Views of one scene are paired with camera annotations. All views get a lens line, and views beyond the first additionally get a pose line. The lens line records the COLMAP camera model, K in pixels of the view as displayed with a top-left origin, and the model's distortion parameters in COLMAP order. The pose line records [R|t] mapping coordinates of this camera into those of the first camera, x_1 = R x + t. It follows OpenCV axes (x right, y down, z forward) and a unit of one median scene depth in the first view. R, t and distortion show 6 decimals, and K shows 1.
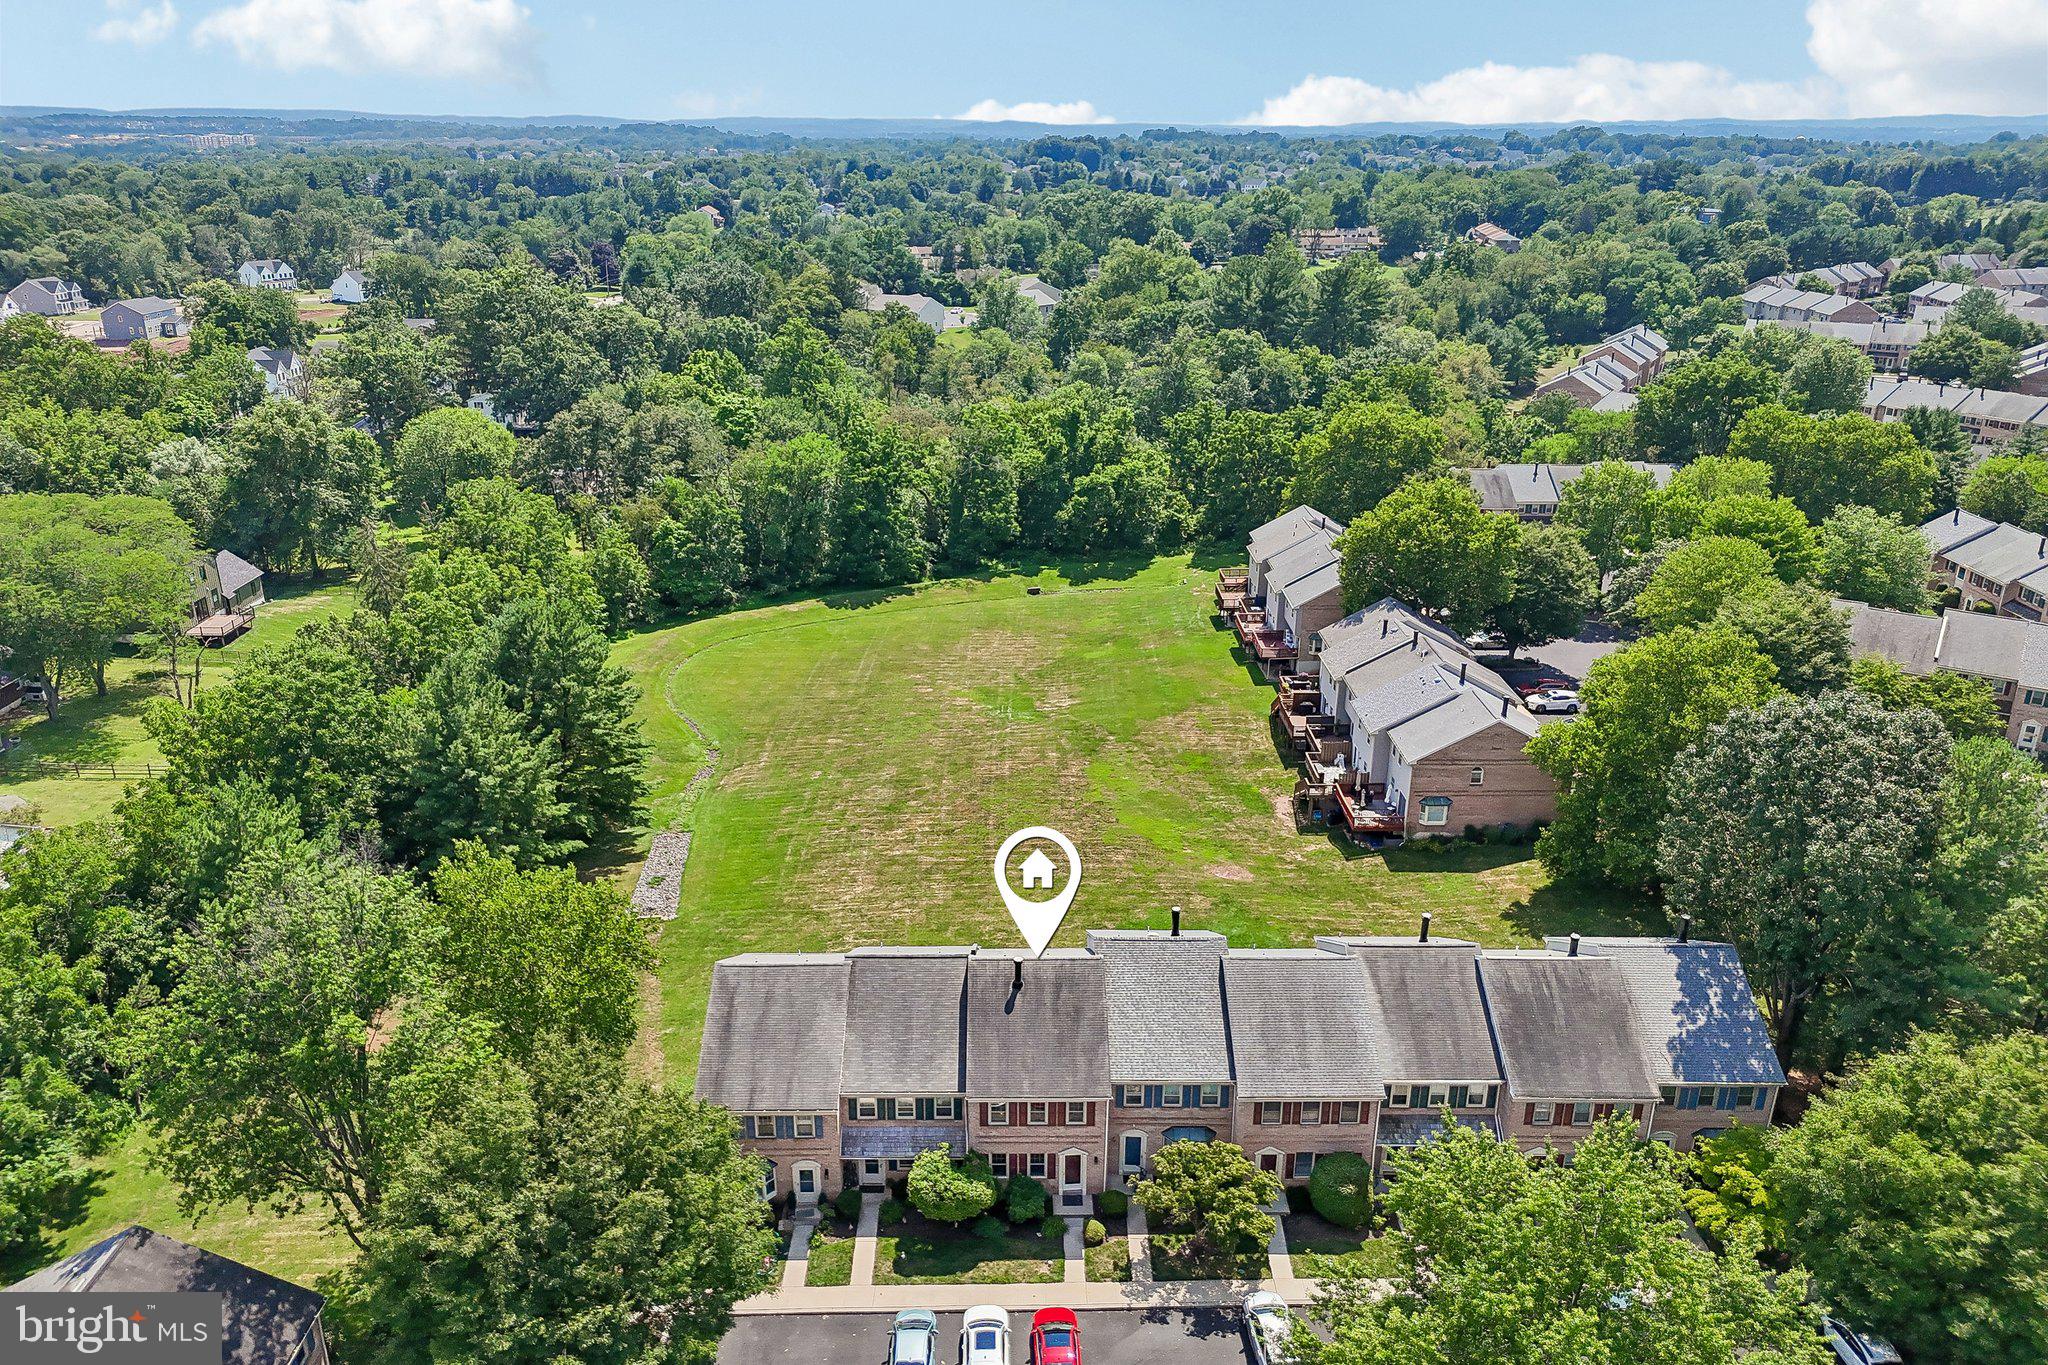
lens RADIAL K [[1470.3, 0, 1021.0], [0, 1470.3, 646.4], [0, 0, 1]] dist [0.094695, -0.101008]
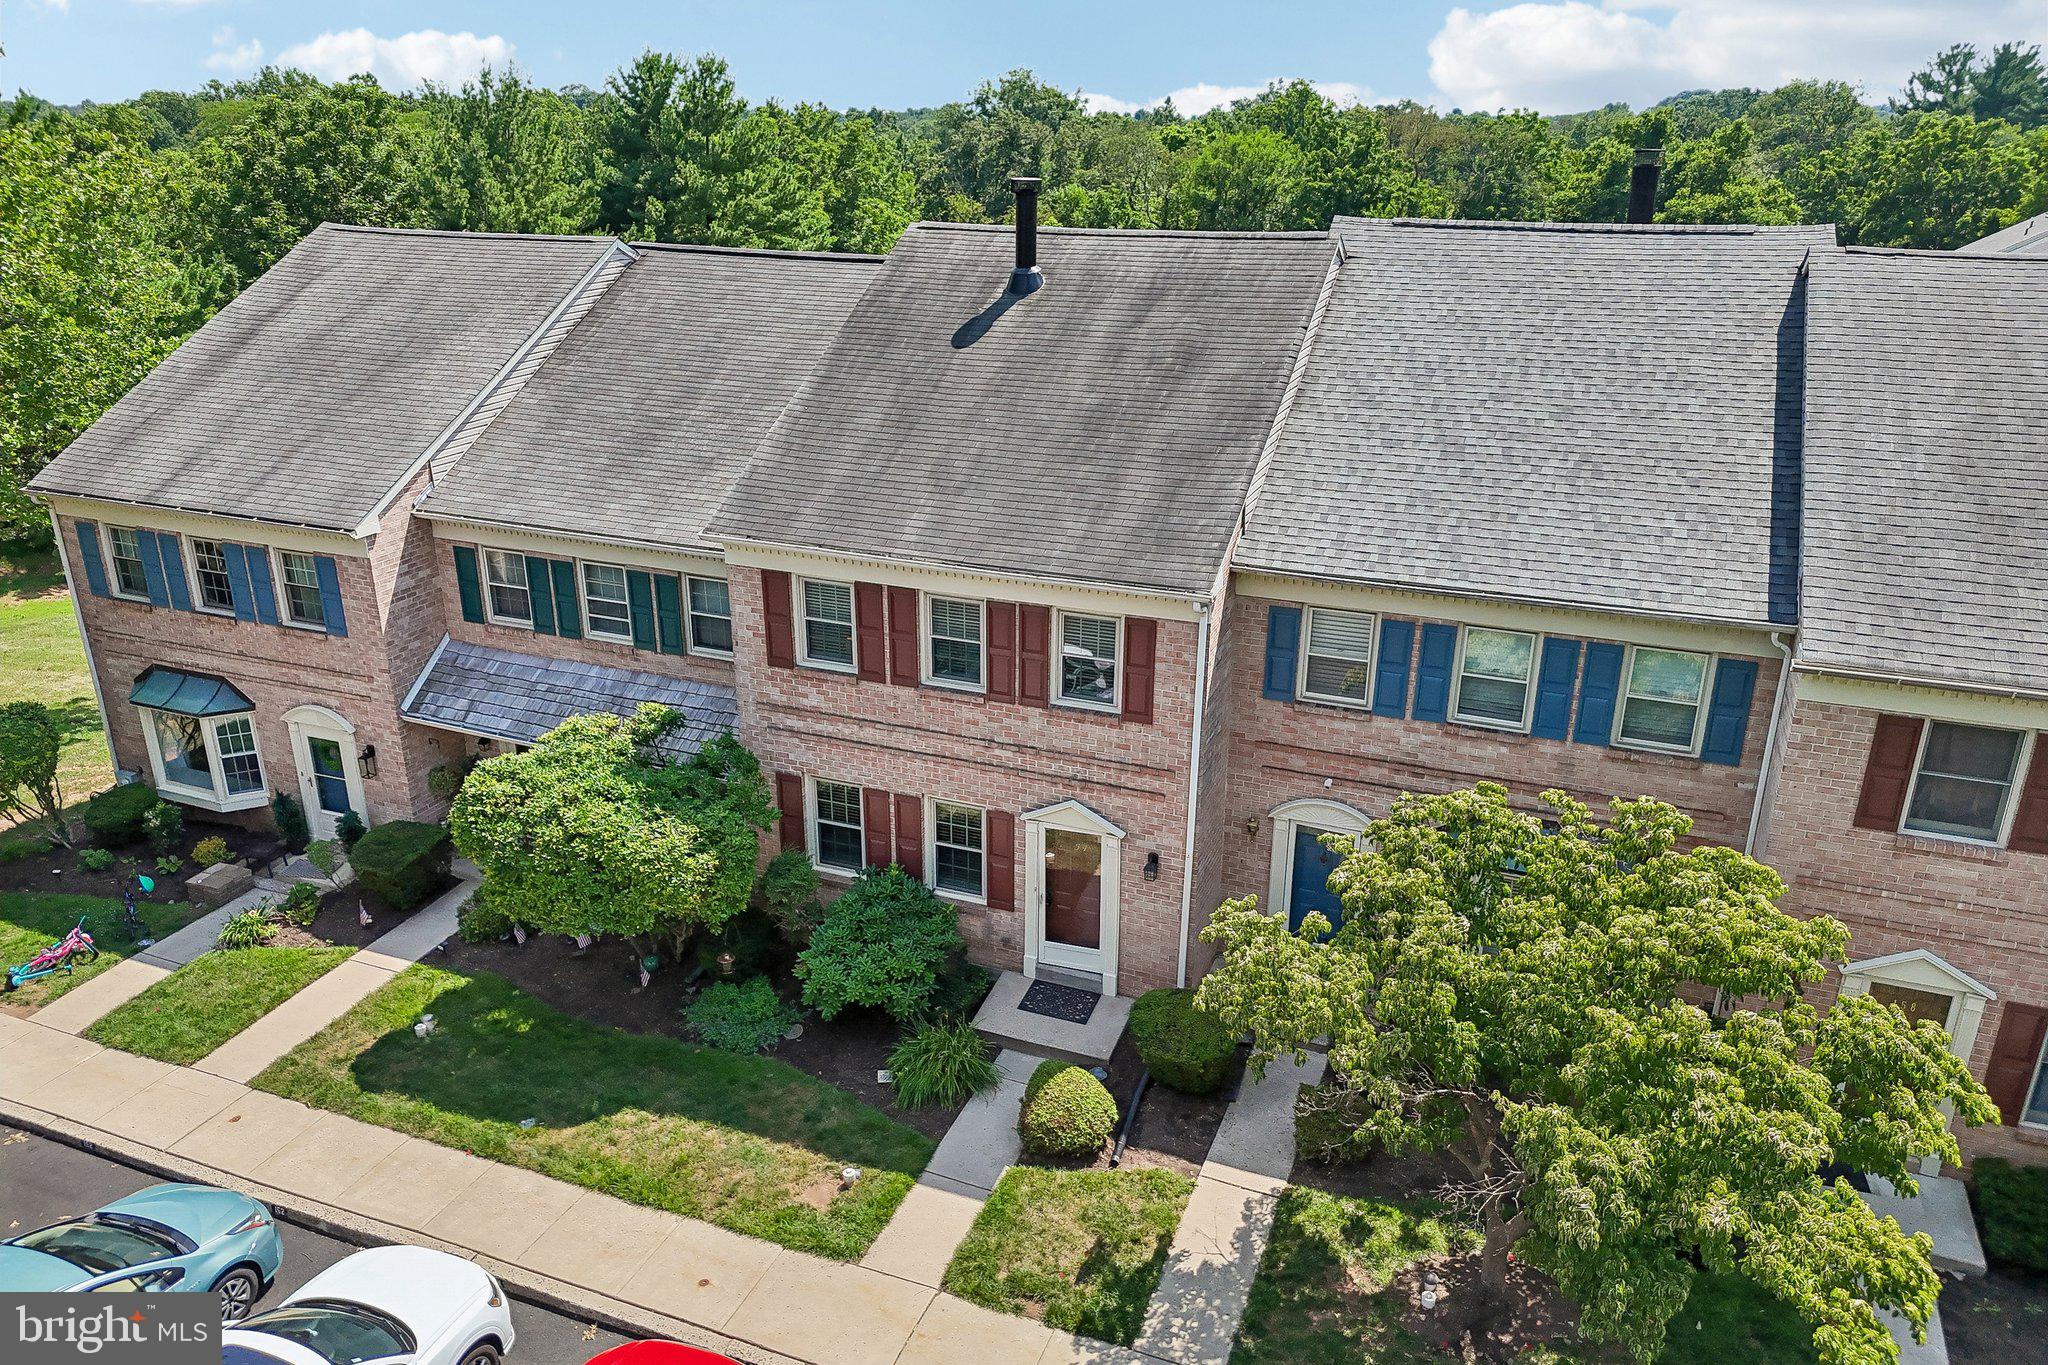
lens RADIAL K [[1470.3, 0, 1021.0], [0, 1470.3, 646.4], [0, 0, 1]] dist [0.094695, -0.101008]
pose [[0.926604, 0.133759, -0.351445, 0.117281], [-0.134022, 0.990695, 0.023701, 0.307847], [0.351345, 0.025140, 0.935909, 0.754115]]
